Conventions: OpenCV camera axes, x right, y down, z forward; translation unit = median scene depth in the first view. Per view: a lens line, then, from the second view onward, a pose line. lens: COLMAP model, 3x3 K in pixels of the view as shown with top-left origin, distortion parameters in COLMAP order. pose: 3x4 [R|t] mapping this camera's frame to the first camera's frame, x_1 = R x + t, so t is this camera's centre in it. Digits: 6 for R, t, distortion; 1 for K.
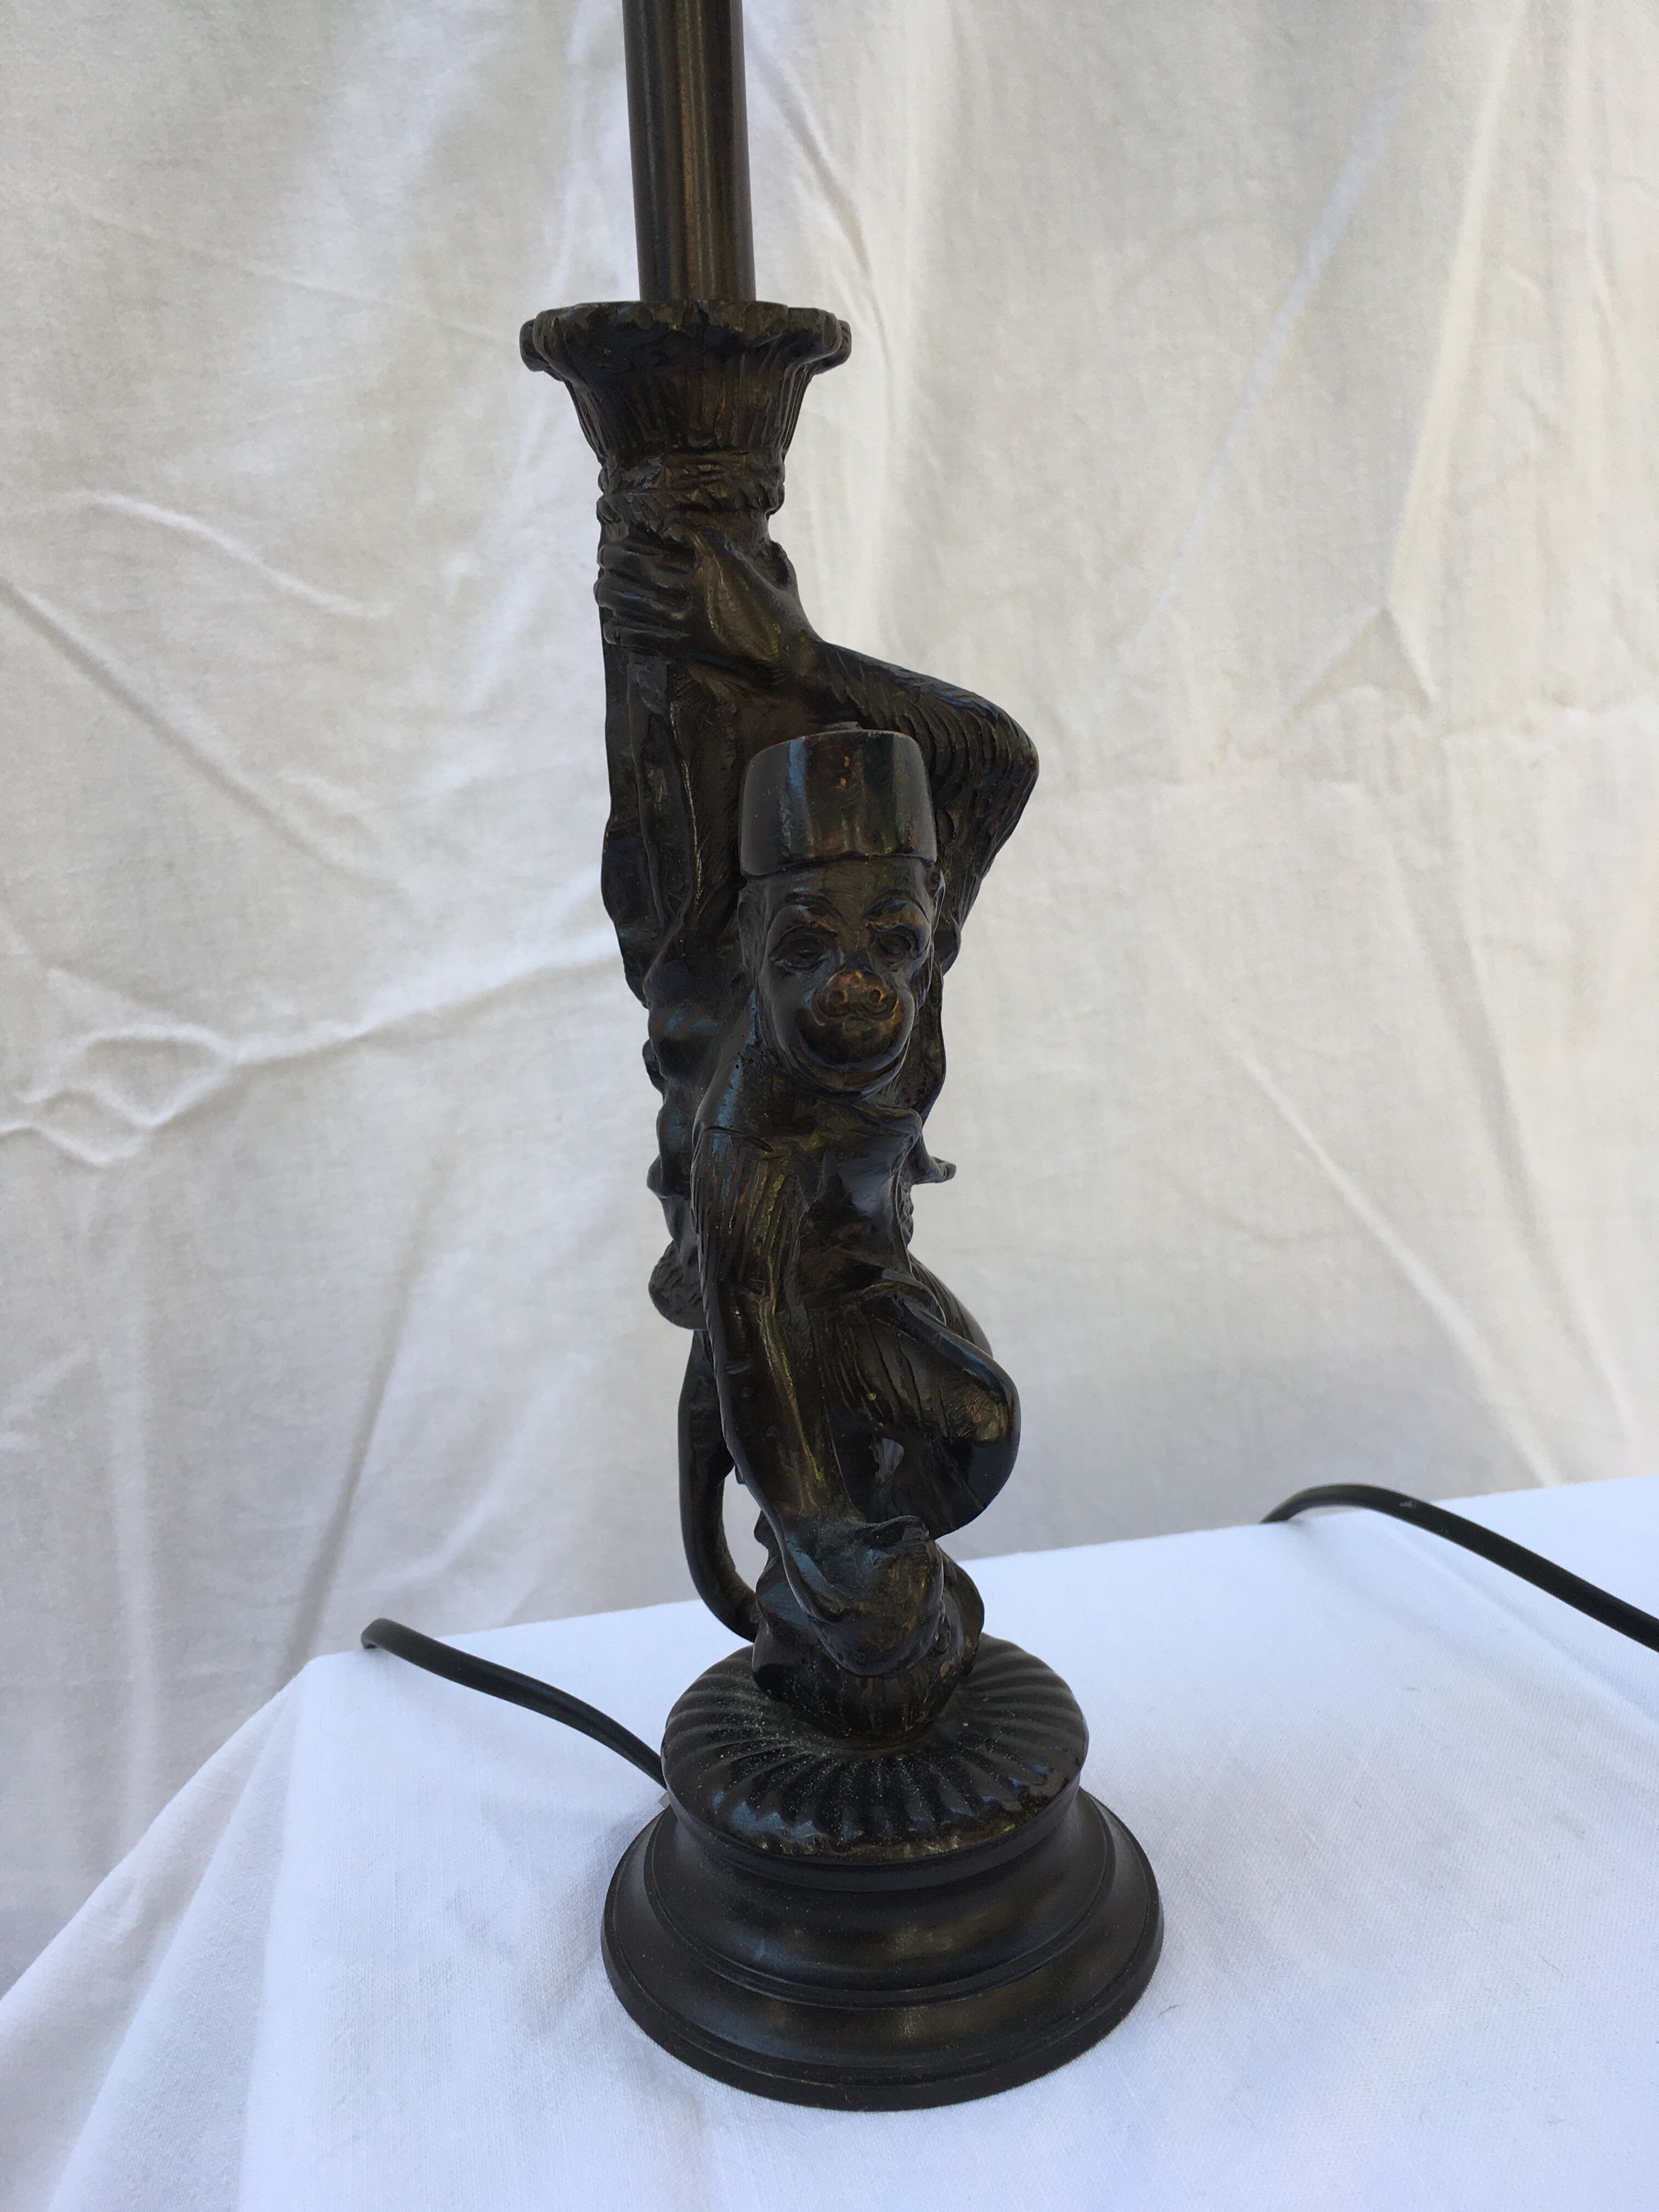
lens RADIAL K [[1988.7, 0, 849.7], [0, 1988.7, 1115.3], [0, 0, 1]] dist [0.002273, 0.001519]
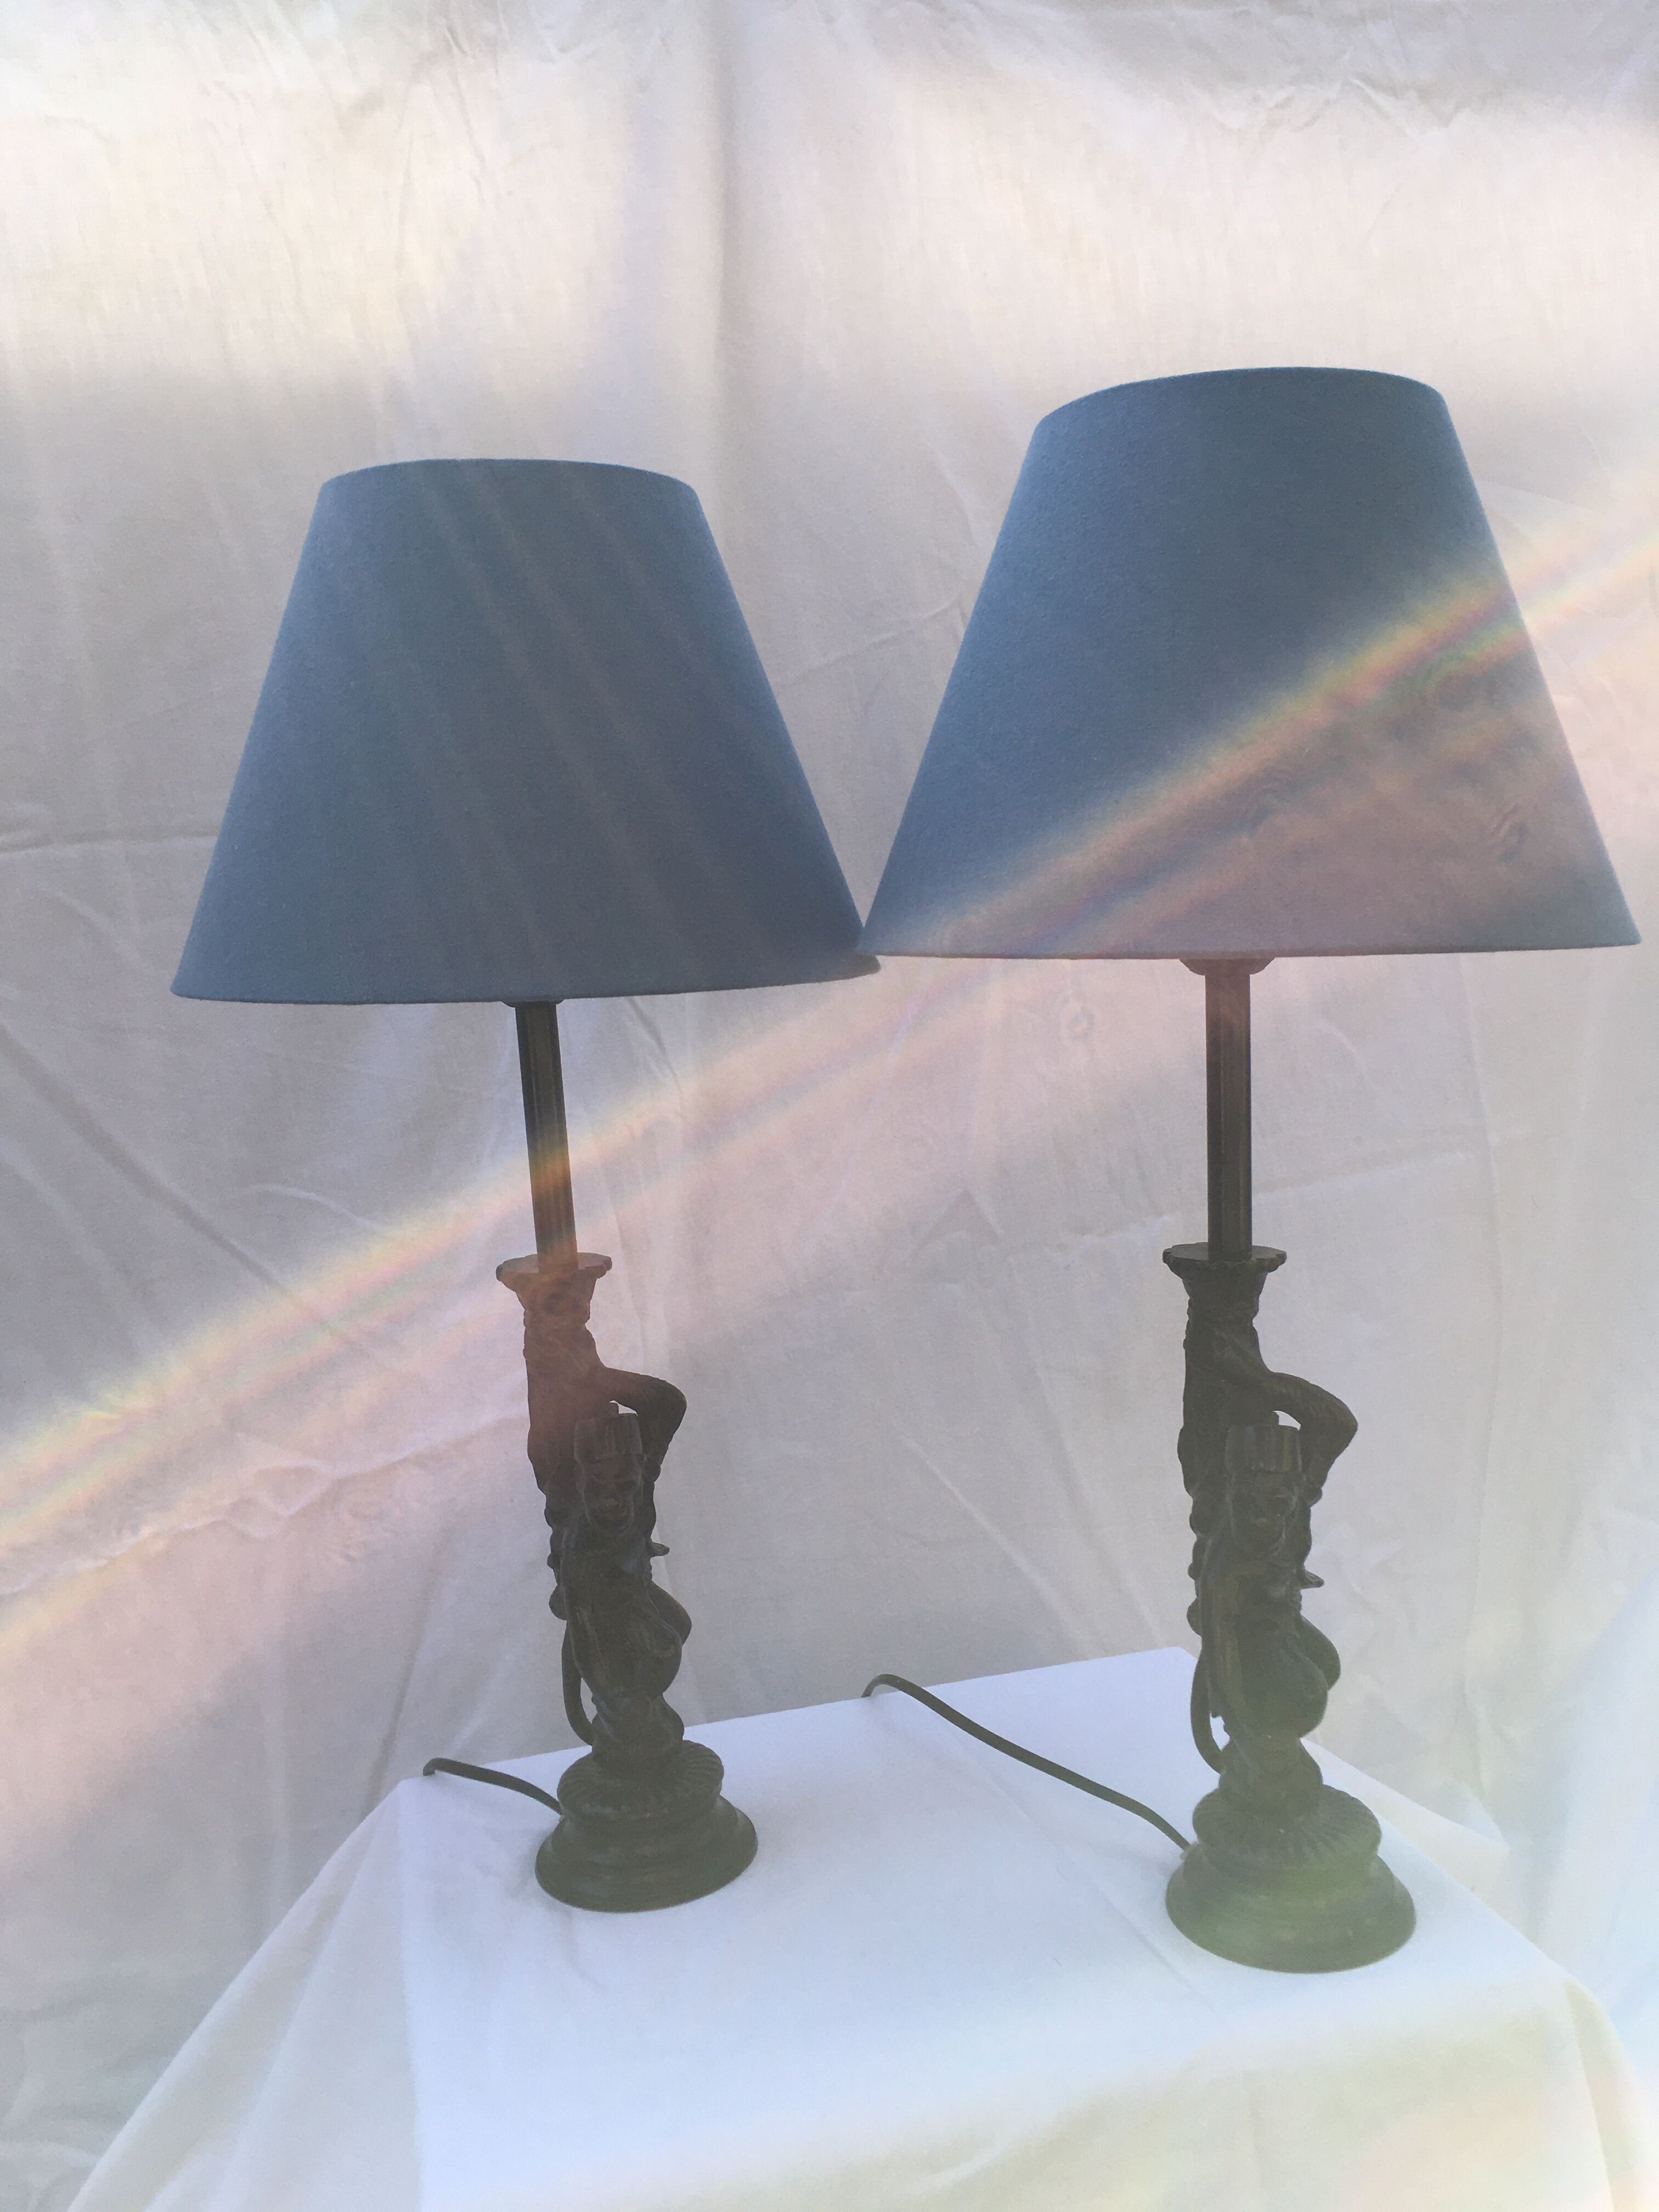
lens RADIAL K [[1988.7, 0, 849.7], [0, 1988.7, 1115.3], [0, 0, 1]] dist [0.002273, 0.001519]
pose [[0.999034, -0.031899, 0.030233, 0.239223], [0.035648, 0.990488, -0.132904, -0.189817], [-0.025706, 0.133853, 0.990668, -1.706620]]
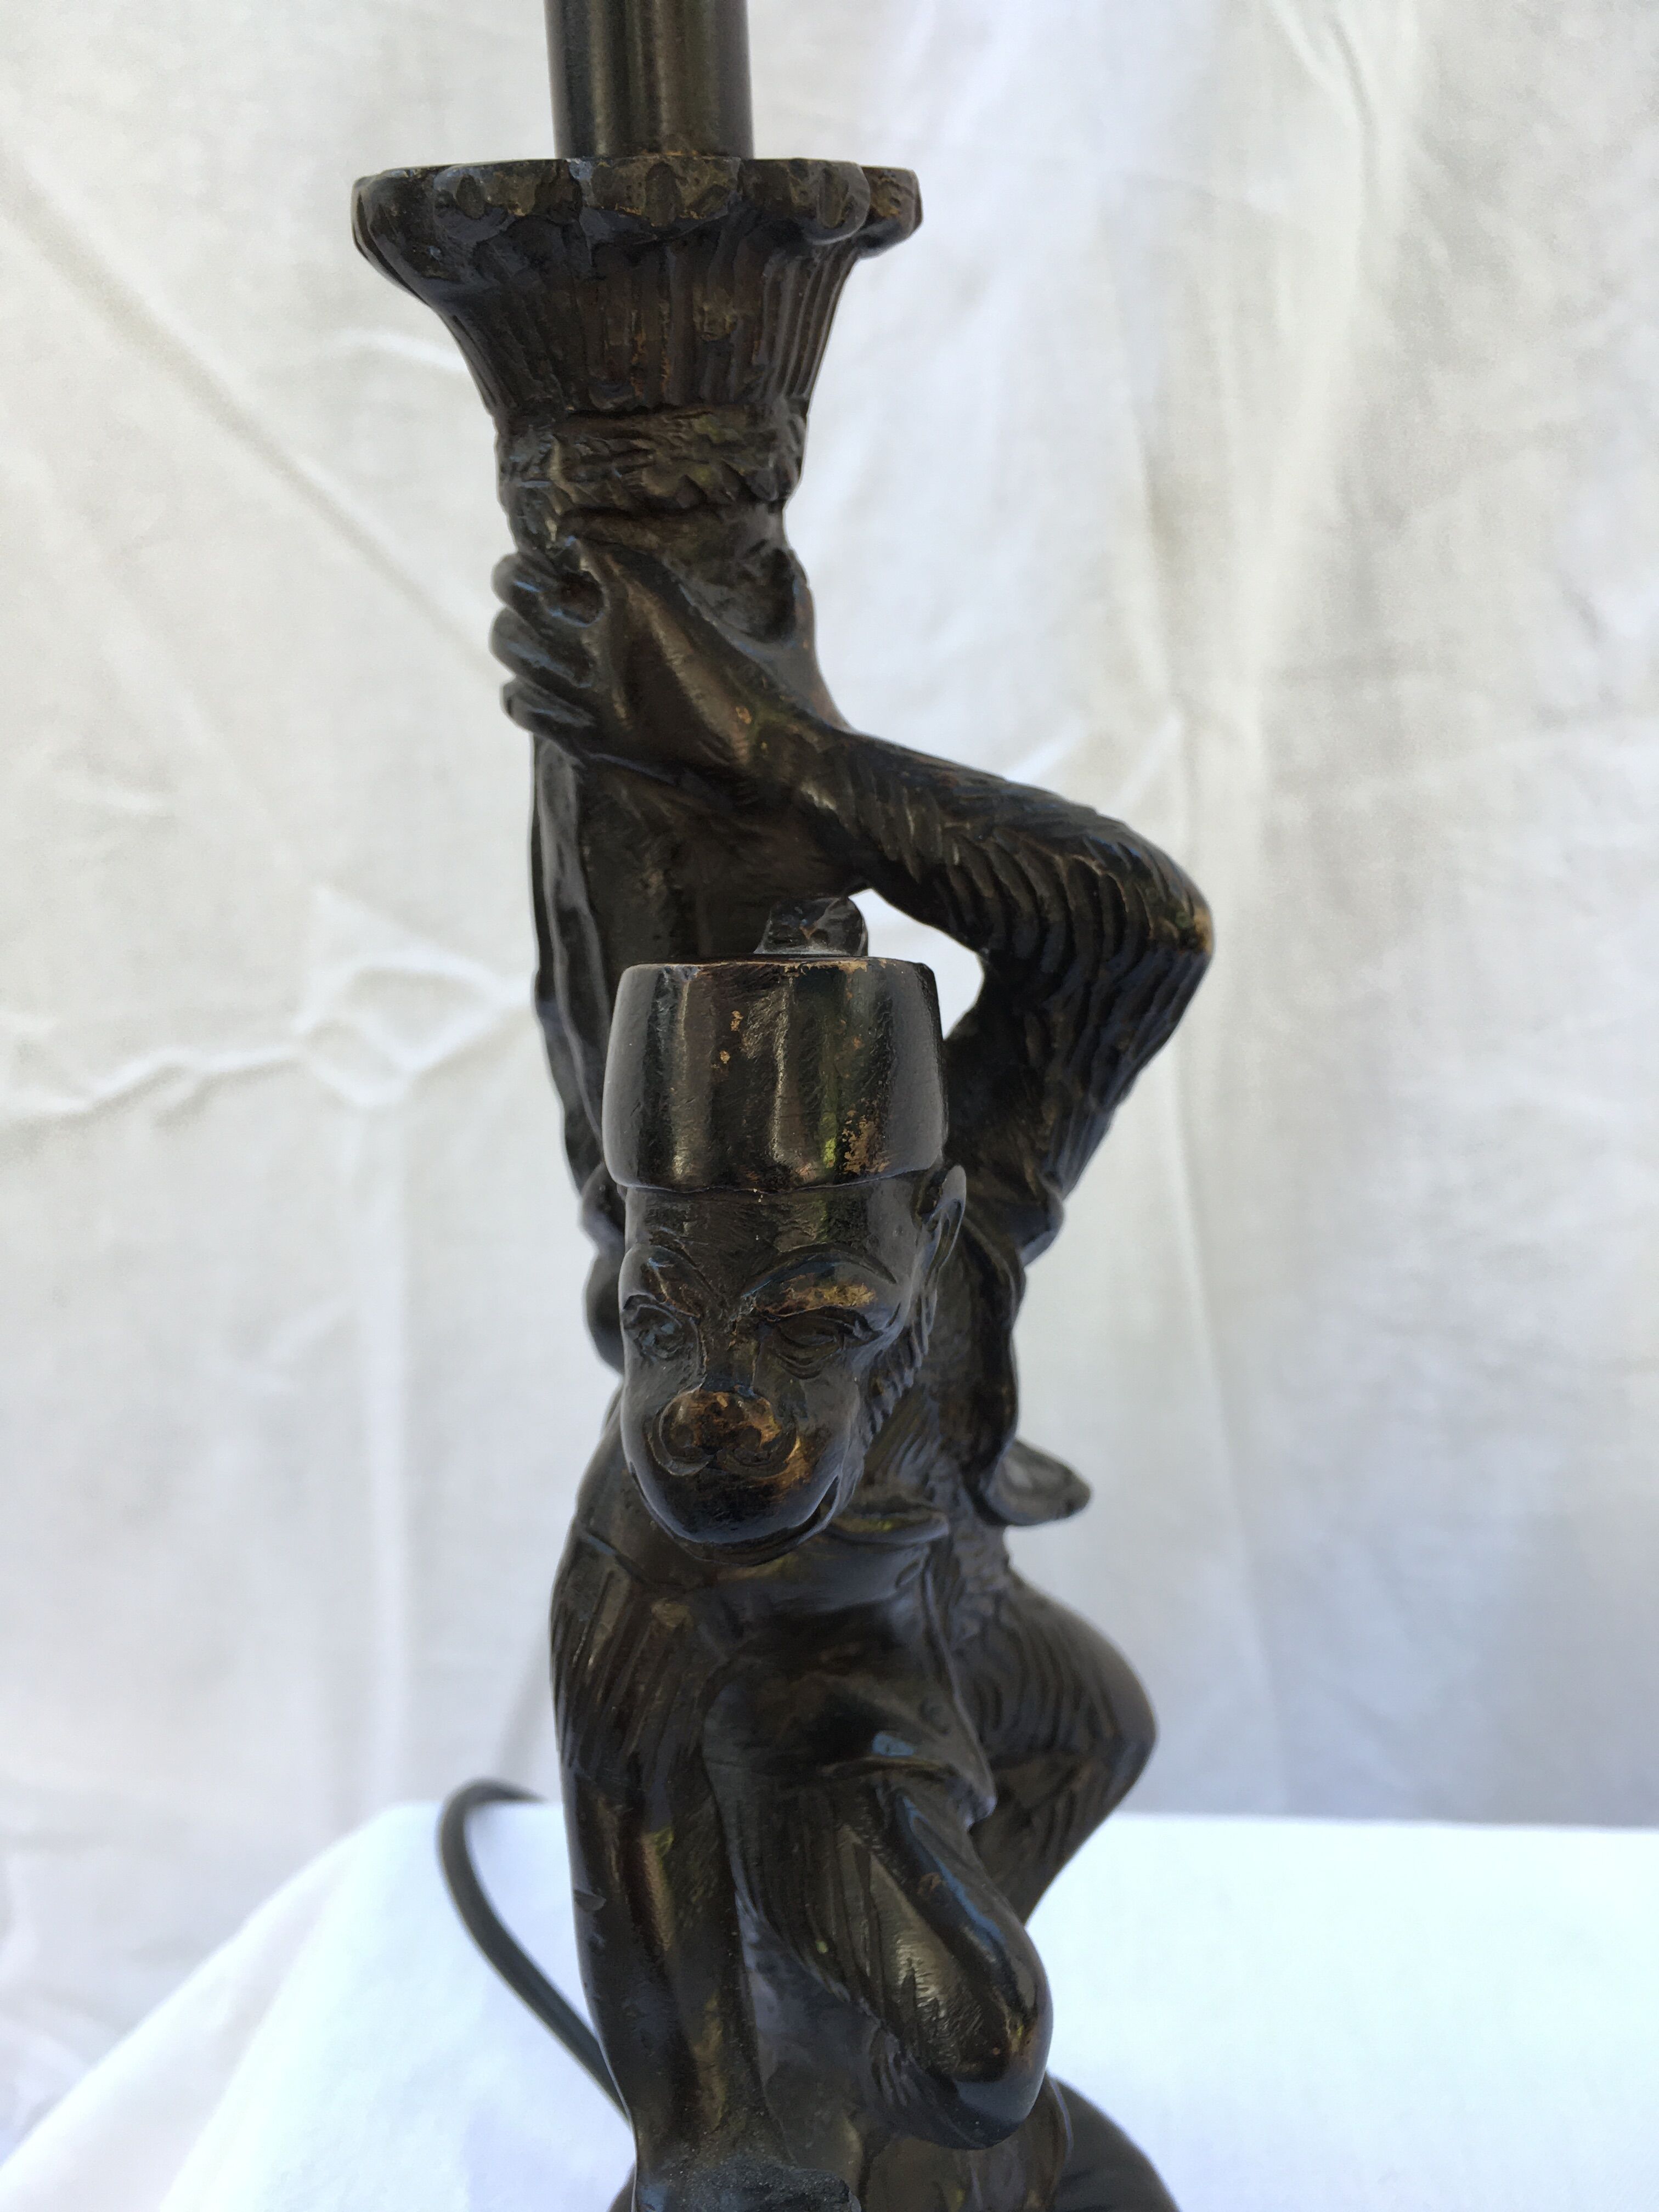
lens RADIAL K [[2029.9, 0, 770.3], [0, 2029.9, 1106.4], [0, 0, 1]] dist [0.003449, 0.009239]
pose [[0.945510, 0.100903, -0.309564, 0.153689], [-0.067663, 0.990904, 0.116322, -0.179260], [0.318486, -0.089038, 0.943737, 0.376686]]
